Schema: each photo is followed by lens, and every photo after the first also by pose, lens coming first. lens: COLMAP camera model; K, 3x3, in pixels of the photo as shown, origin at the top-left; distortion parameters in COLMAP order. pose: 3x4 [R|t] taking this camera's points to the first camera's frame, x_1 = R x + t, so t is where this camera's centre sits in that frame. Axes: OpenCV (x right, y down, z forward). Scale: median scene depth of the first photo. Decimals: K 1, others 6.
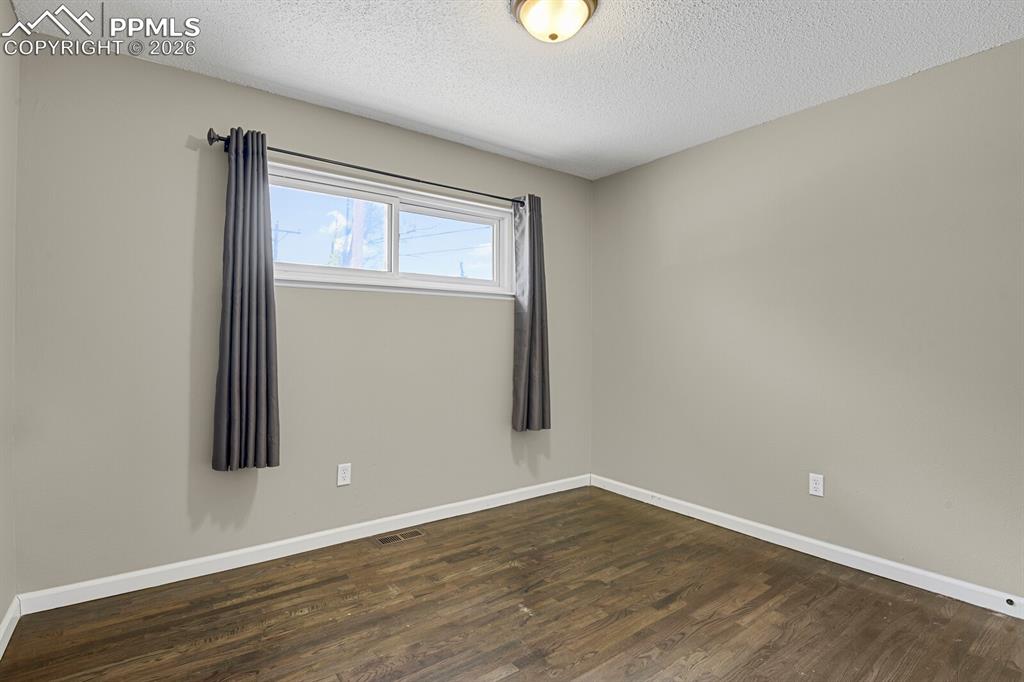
lens RADIAL K [[503.5, 0, 510.5], [0, 503.5, 338.7], [0, 0, 1]] dist [-0.017049, -0.004546]
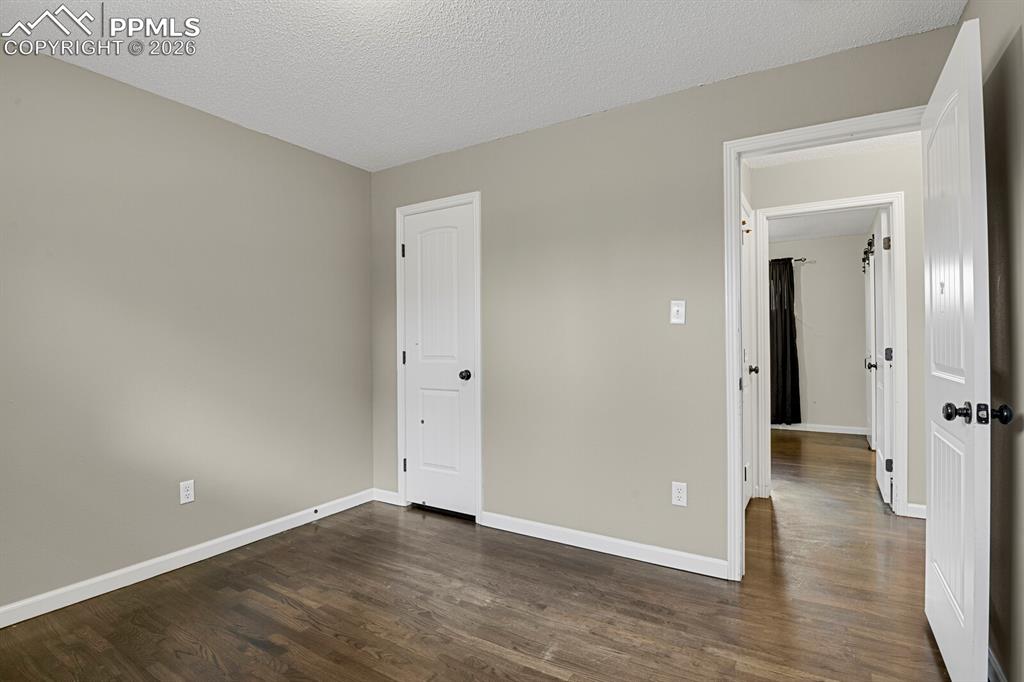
lens RADIAL K [[503.5, 0, 513.2], [0, 503.5, 341.0], [0, 0, 1]] dist [-0.017049, -0.004546]
pose [[-0.364093, -0.001857, 0.931361, -0.647675], [-0.001227, 0.999998, 0.001514, -0.008732], [-0.931362, -0.000591, -0.364095, 0.918252]]
